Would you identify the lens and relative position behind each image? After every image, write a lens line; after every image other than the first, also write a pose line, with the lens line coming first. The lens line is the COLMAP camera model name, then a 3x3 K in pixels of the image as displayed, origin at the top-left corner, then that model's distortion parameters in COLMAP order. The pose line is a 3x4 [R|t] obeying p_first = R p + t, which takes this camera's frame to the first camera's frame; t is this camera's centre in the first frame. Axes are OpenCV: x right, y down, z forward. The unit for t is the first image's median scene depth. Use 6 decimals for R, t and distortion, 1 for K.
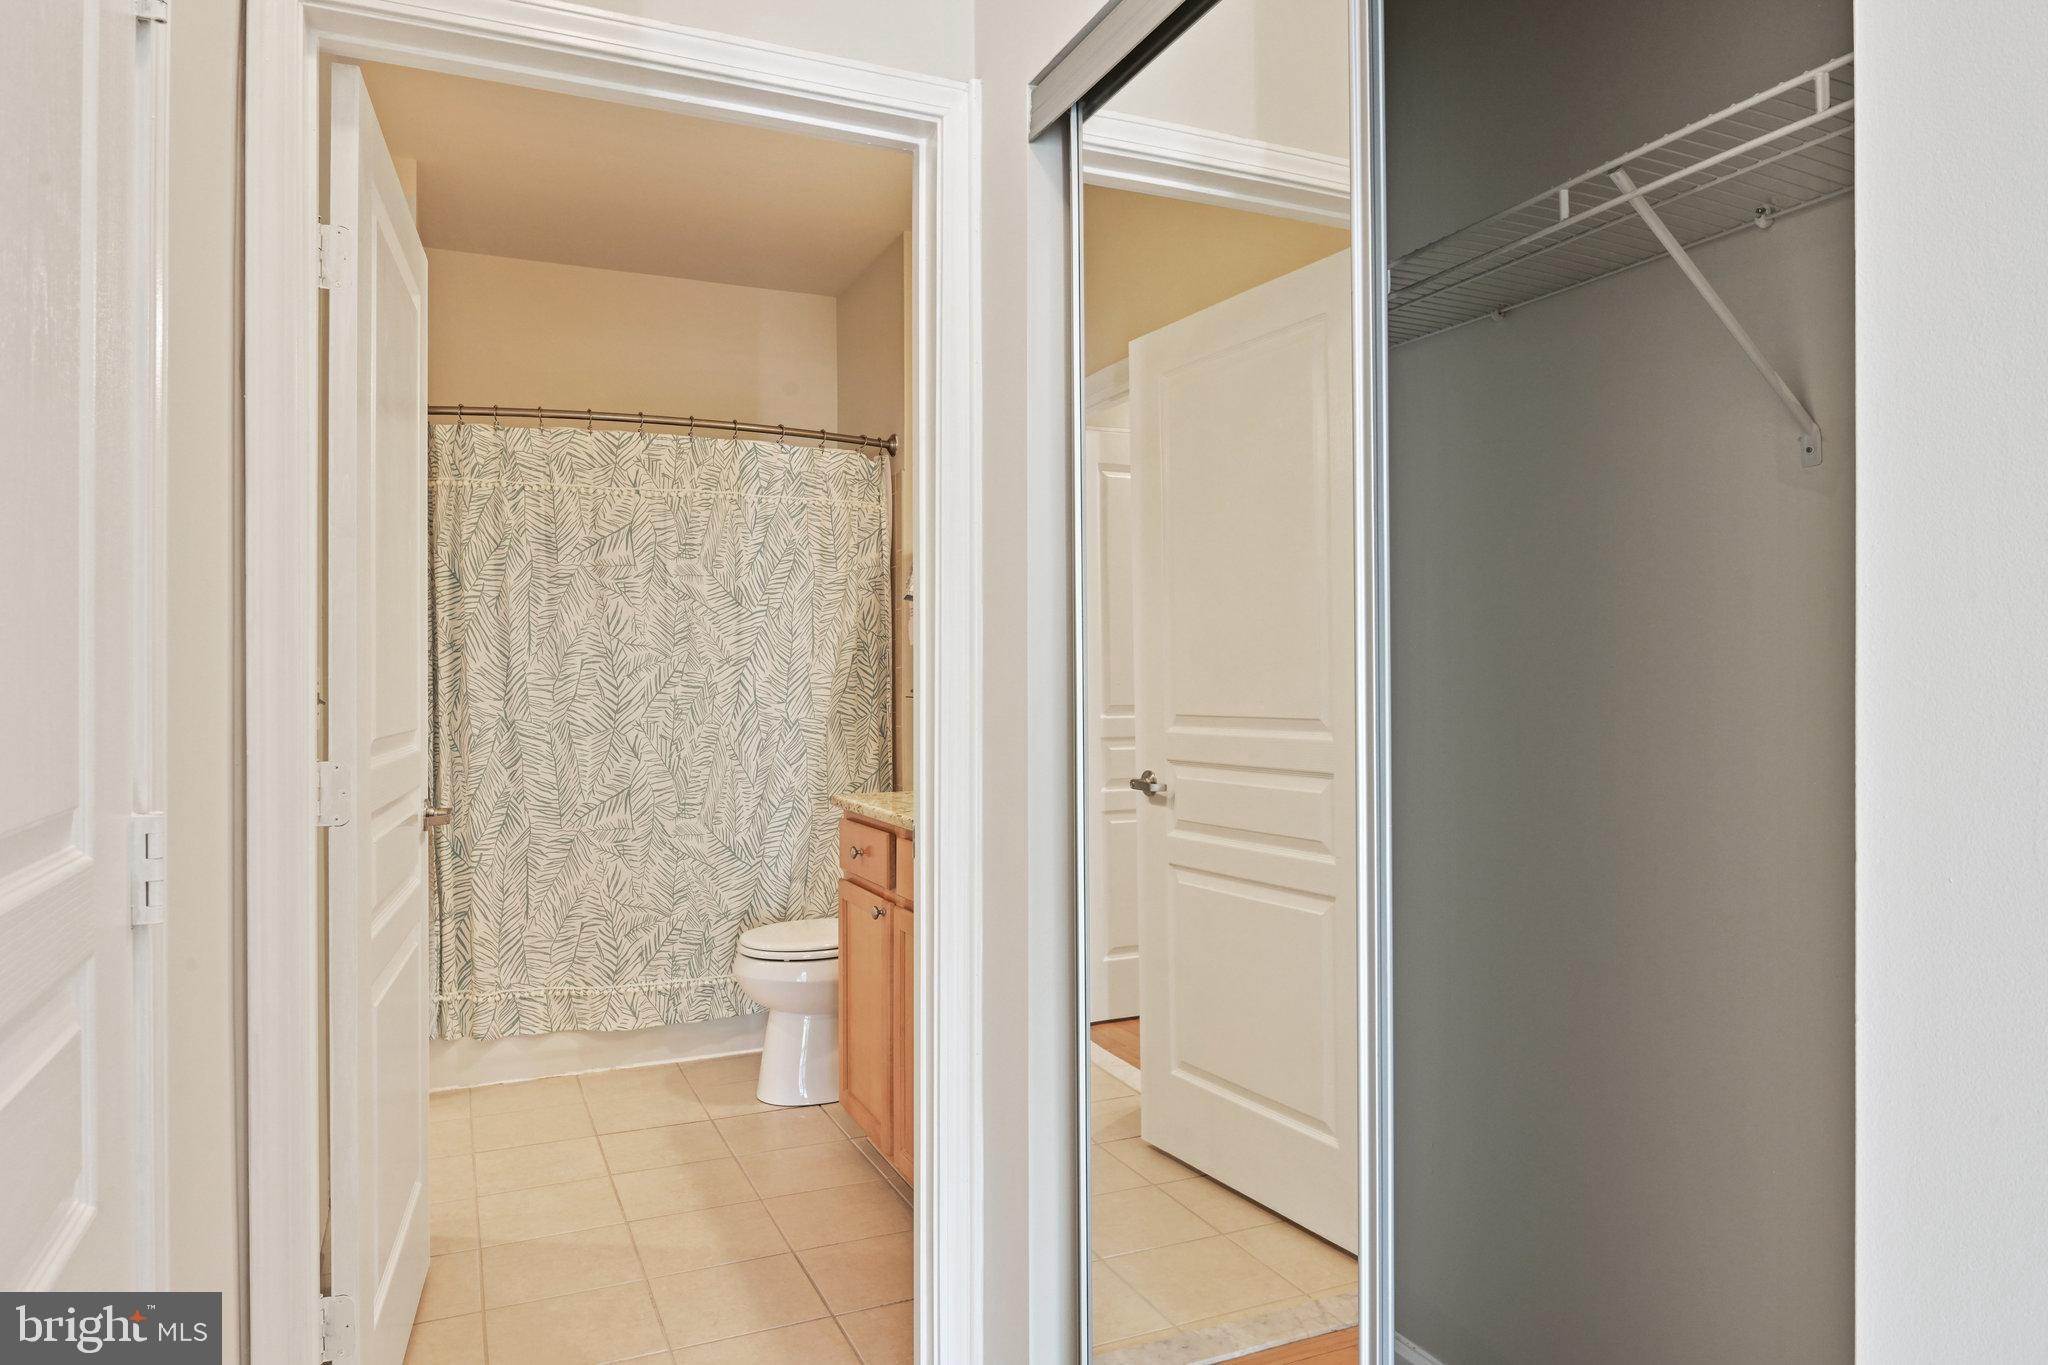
lens RADIAL K [[1306.3, 0, 1029.9], [0, 1306.3, 702.8], [0, 0, 1]] dist [-0.010875, 0.001290]
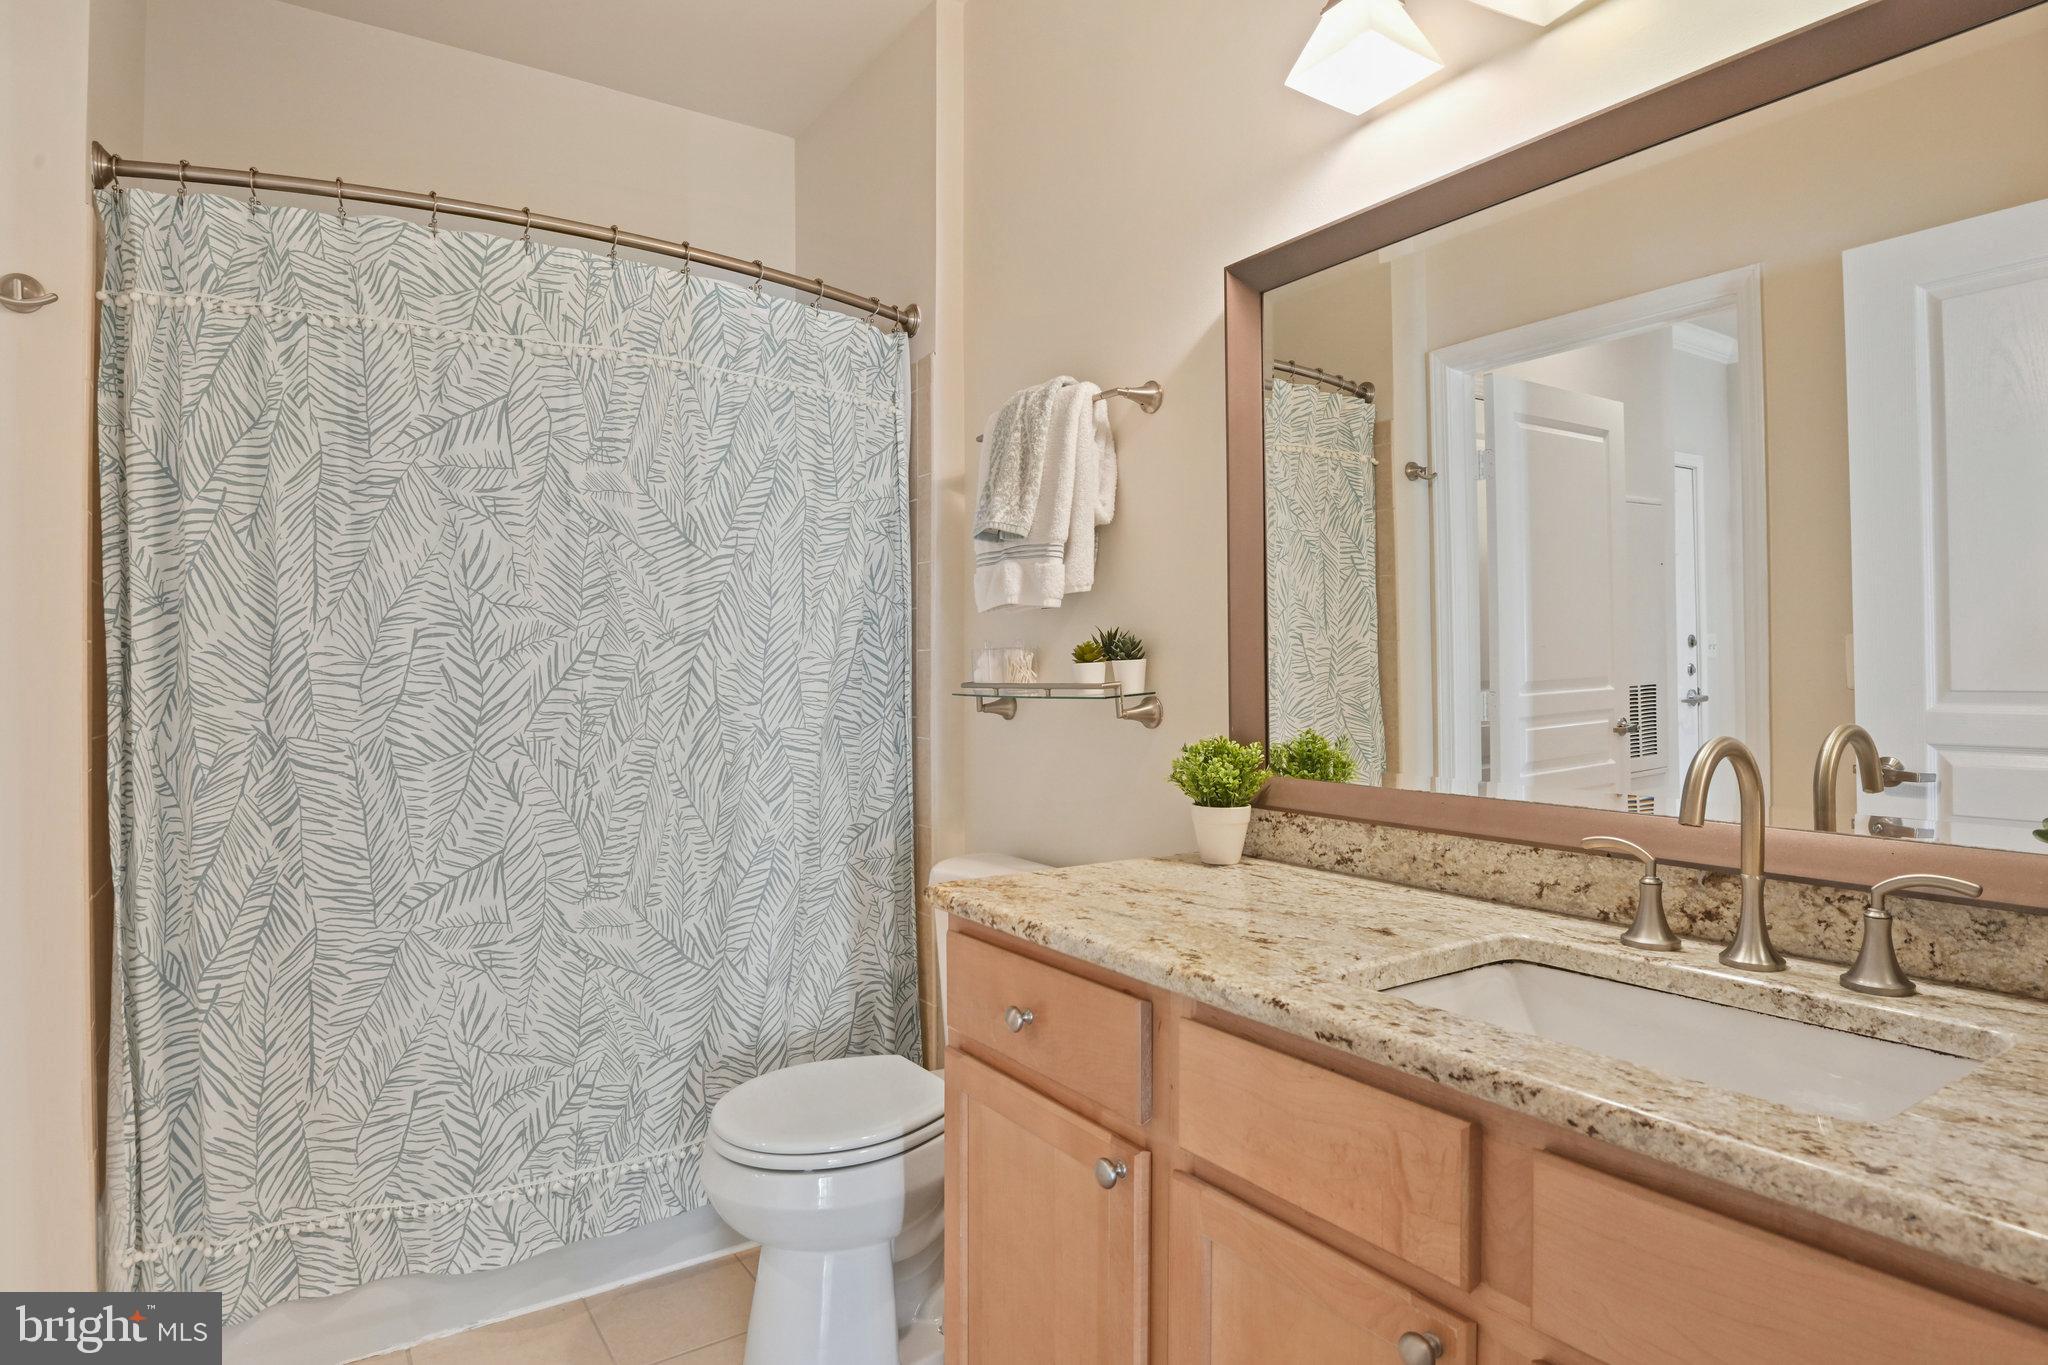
lens RADIAL K [[1077.8, 0, 999.1], [0, 1077.8, 684.0], [0, 0, 1]] dist [-0.017784, -0.007044]
pose [[0.984202, -0.001148, 0.177044, -0.174739], [0.003371, 0.999919, -0.012257, -0.003020], [-0.177015, 0.012660, 0.984127, 0.493462]]
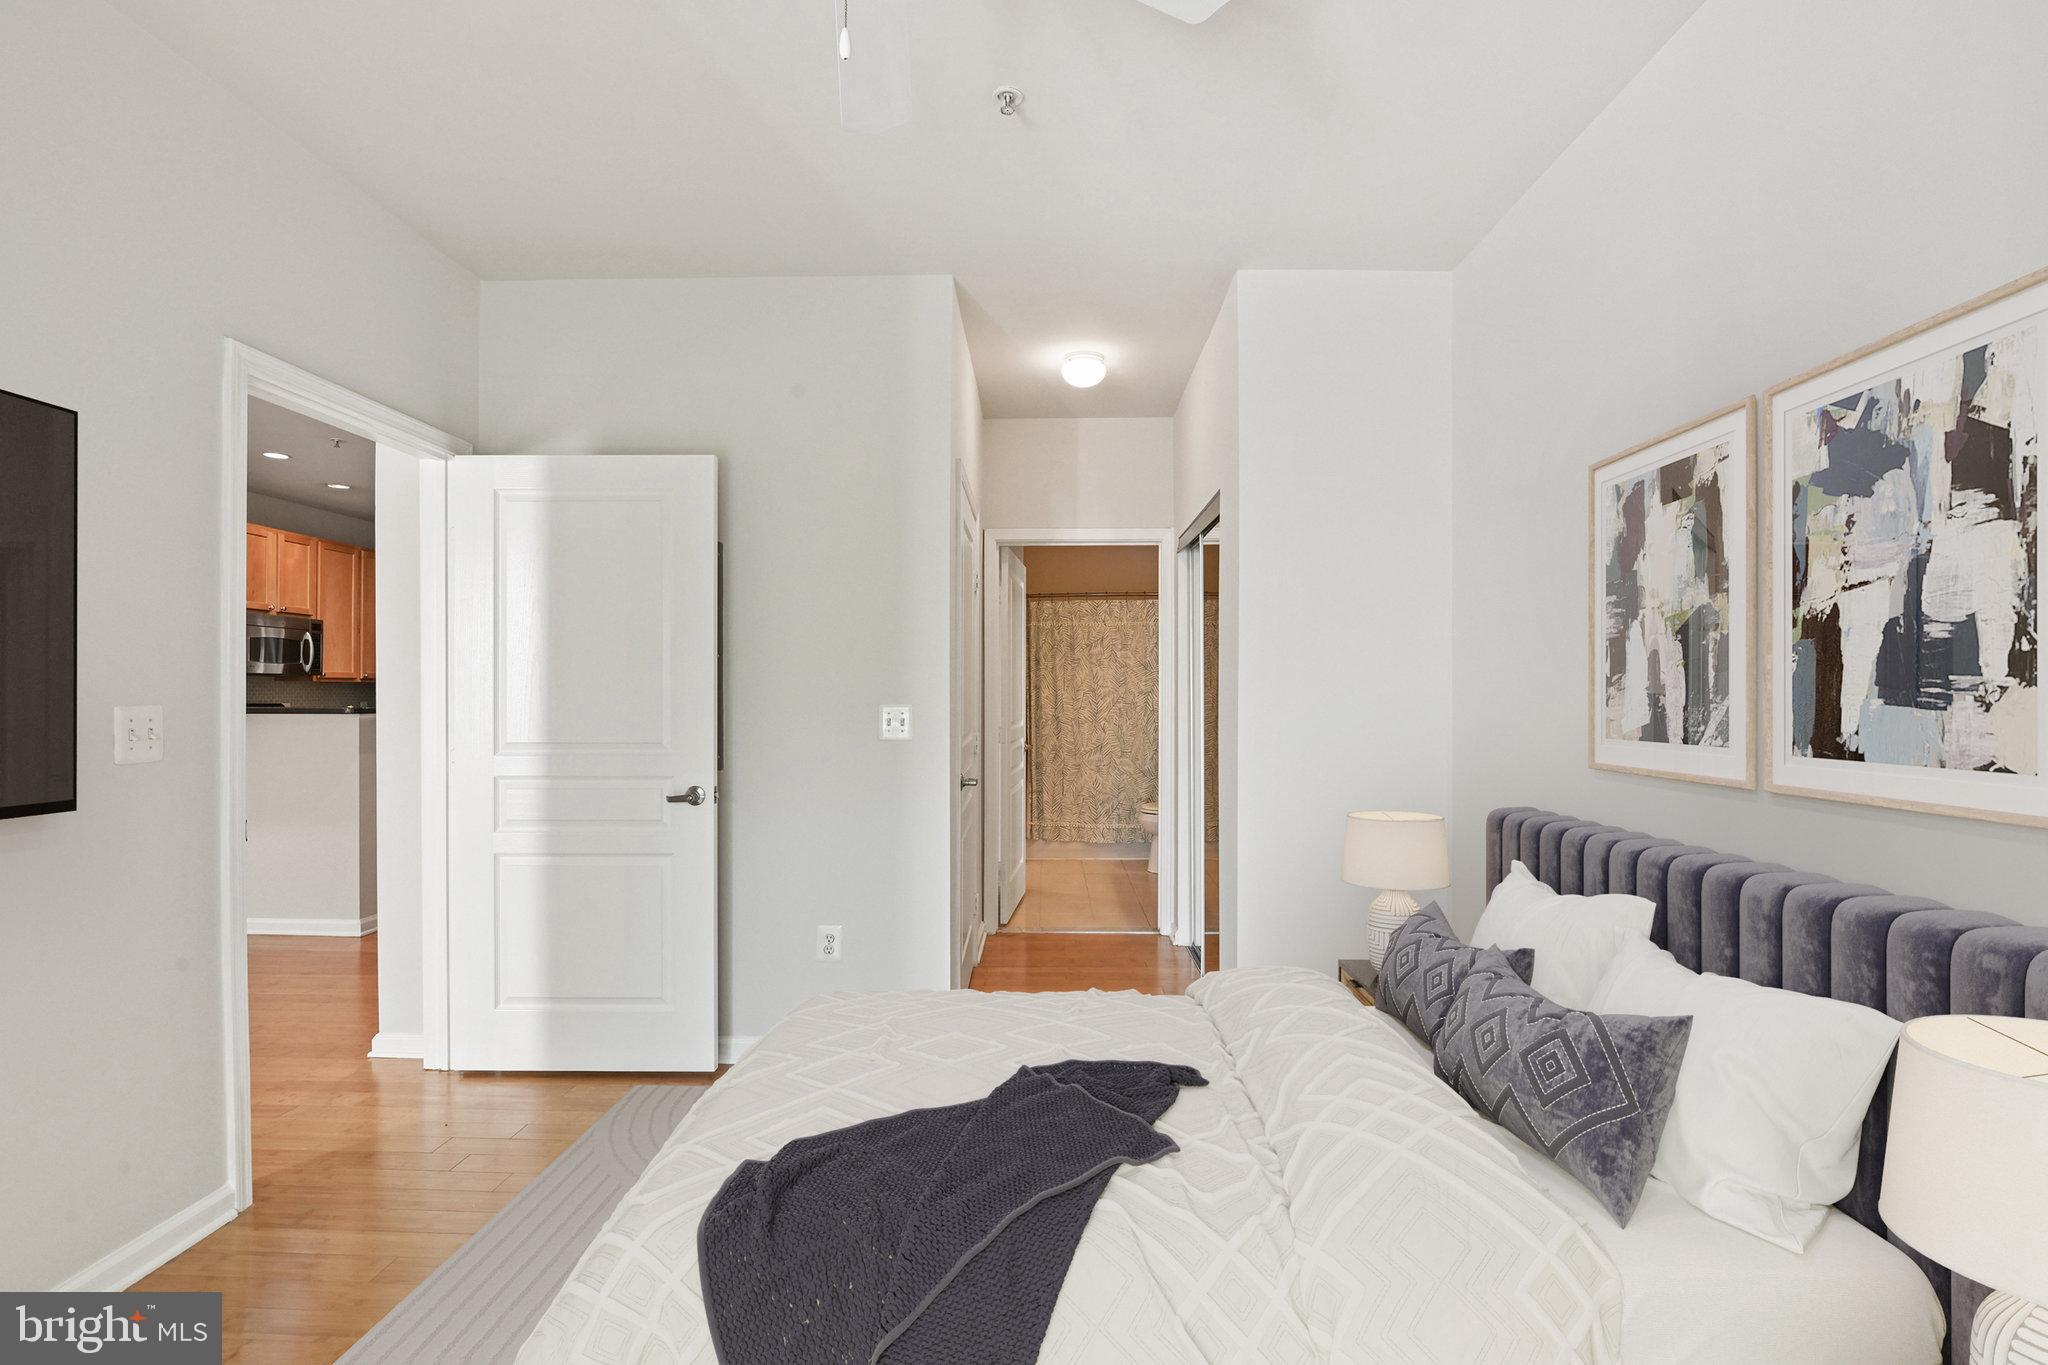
lens RADIAL K [[955.7, 0, 1016.7], [0, 955.7, 691.3], [0, 0, 1]] dist [-0.009807, -0.005460]
pose [[0.902621, 0.001875, -0.430432, 0.325422], [-0.003447, 0.999990, -0.002874, -0.029448], [0.430422, 0.004078, 0.902618, -0.699985]]
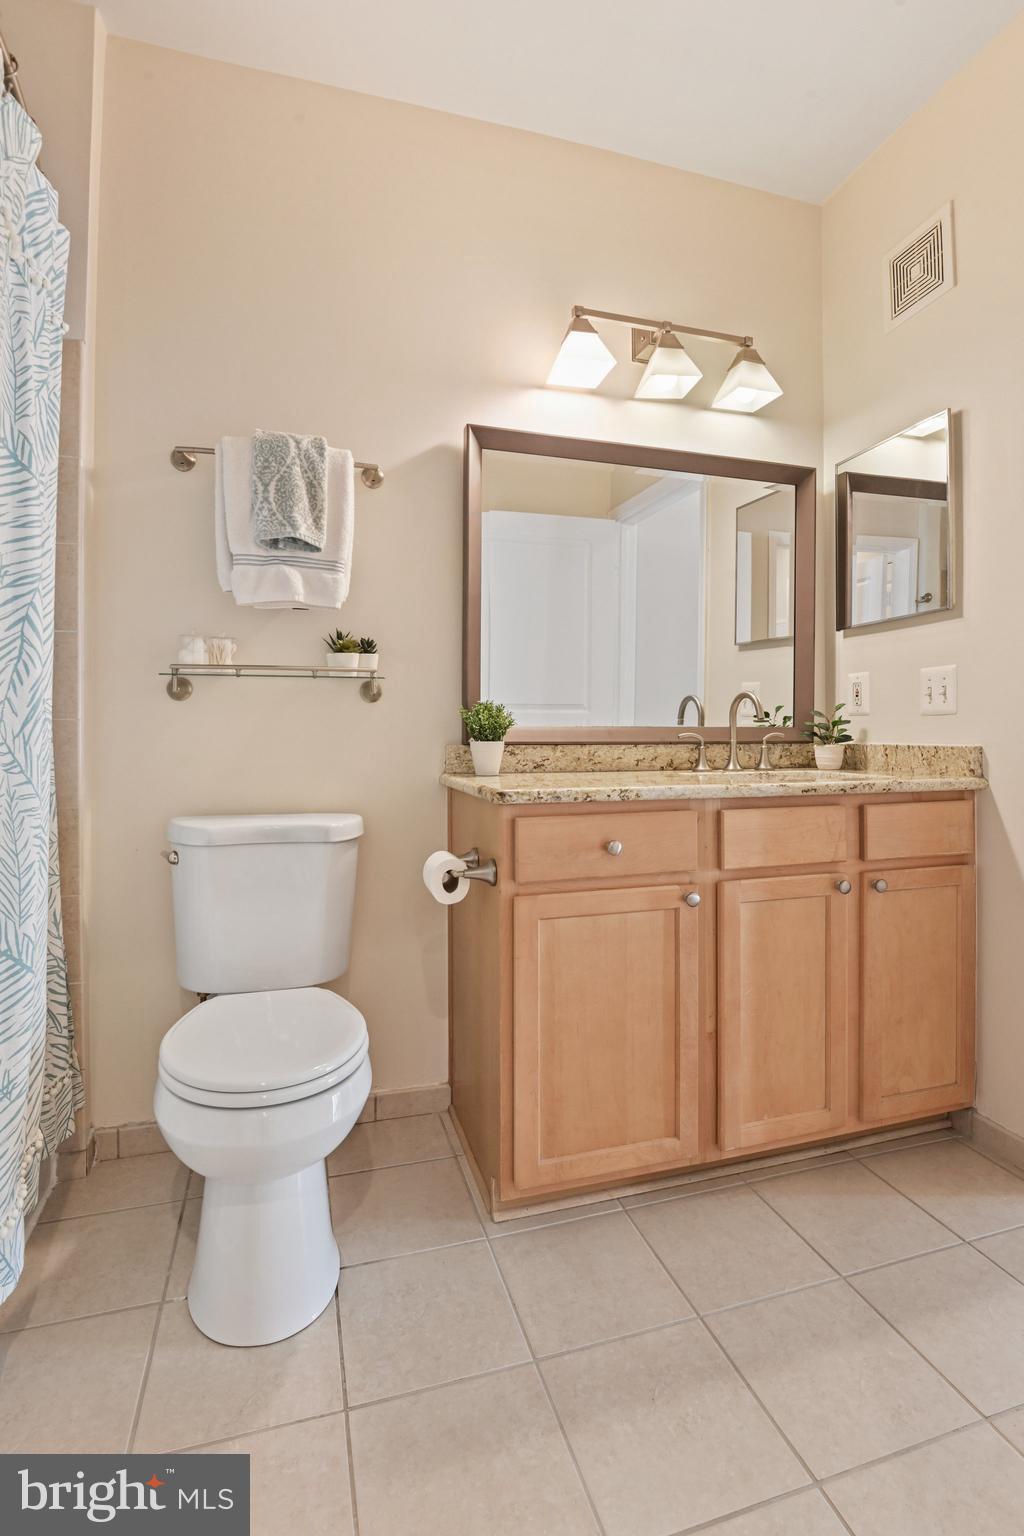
lens RADIAL K [[716.8, 0, 517.5], [0, 716.8, 729.8], [0, 0, 1]] dist [-0.009807, -0.005460]
pose [[0.148414, -0.006555, 0.988904, -0.479892], [0.013344, 0.999900, 0.004625, 0.029085], [-0.988835, 0.012509, 0.148487, 0.795920]]
